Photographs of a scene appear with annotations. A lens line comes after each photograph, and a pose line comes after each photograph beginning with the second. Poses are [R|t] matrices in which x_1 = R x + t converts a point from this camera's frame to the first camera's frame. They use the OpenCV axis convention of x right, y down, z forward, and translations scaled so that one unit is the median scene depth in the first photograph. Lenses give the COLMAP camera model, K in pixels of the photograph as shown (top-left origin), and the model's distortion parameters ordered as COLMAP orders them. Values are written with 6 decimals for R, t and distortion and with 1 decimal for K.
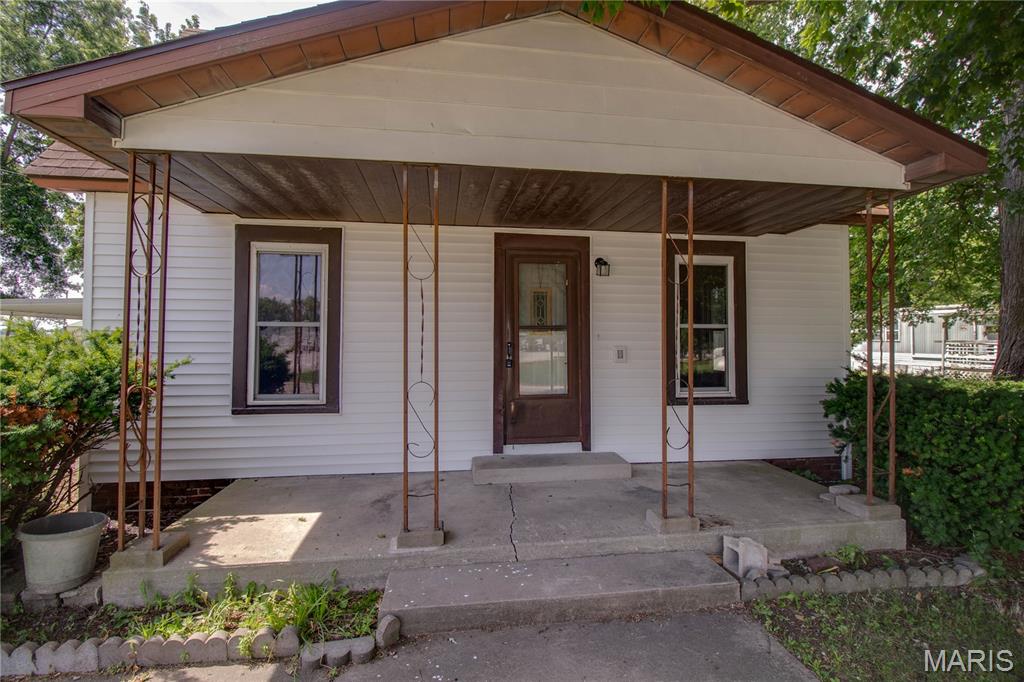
lens RADIAL K [[482.1, 0, 514.3], [0, 482.1, 324.7], [0, 0, 1]] dist [-0.011503, -0.001222]
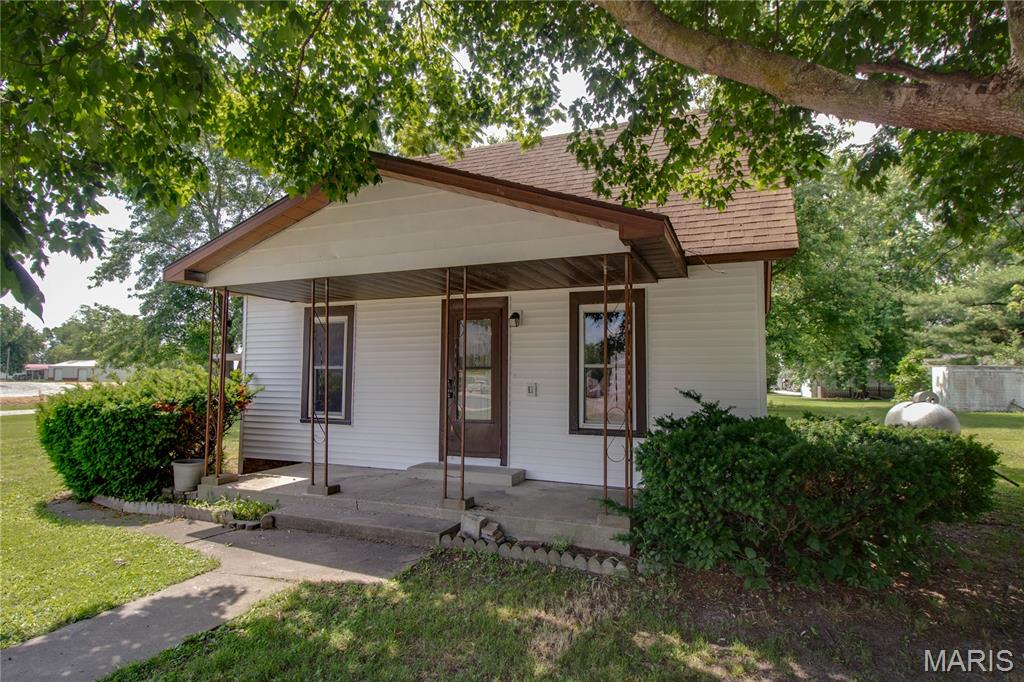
lens RADIAL K [[553.4, 0, 512.0], [0, 553.4, 341.0], [0, 0, 1]] dist [-0.002092, -0.000067]
pose [[0.860733, -0.032636, -0.508009, 0.939334], [0.011040, 0.998905, -0.045467, 0.001213], [0.508937, 0.033527, 0.860151, -0.254237]]
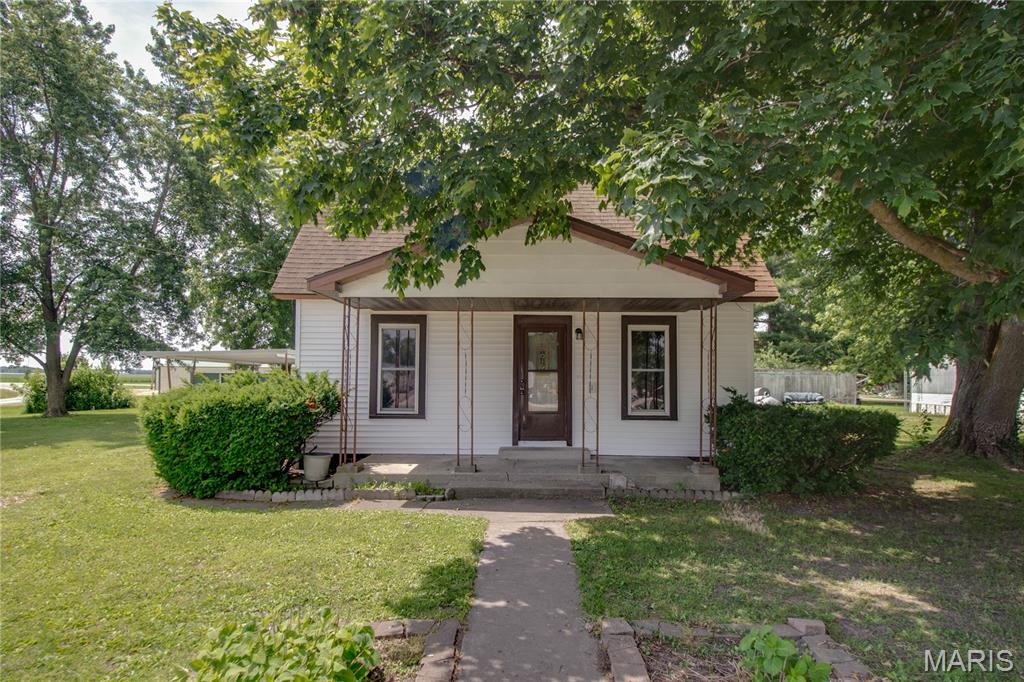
lens RADIAL K [[563.2, 0, 514.6], [0, 563.2, 357.0], [0, 0, 1]] dist [-0.013900, -0.000539]
pose [[0.987163, -0.002617, -0.159697, 0.280174], [0.000592, 0.999919, -0.012727, -0.018309], [0.159717, 0.012469, 0.987084, -0.952482]]
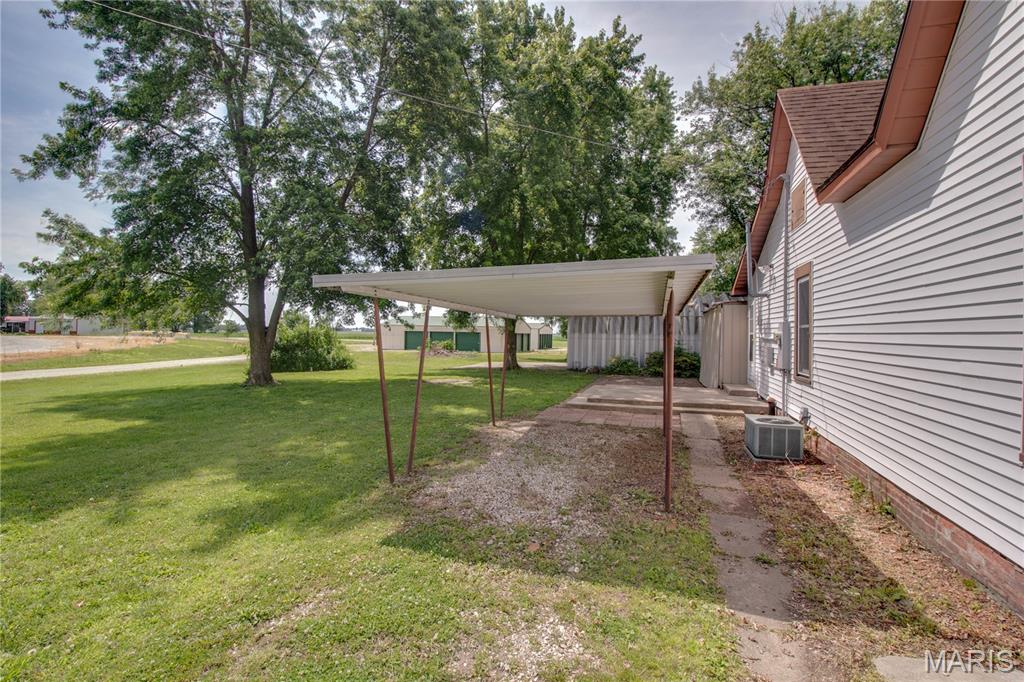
lens RADIAL K [[498.8, 0, 507.2], [0, 498.8, 322.7], [0, 0, 1]] dist [-0.011845, -0.001483]
pose [[0.890936, 0.000065, -0.454128, -1.286779], [-0.003614, 0.999969, -0.006946, 0.019660], [0.454114, 0.007829, 0.890909, 0.863819]]
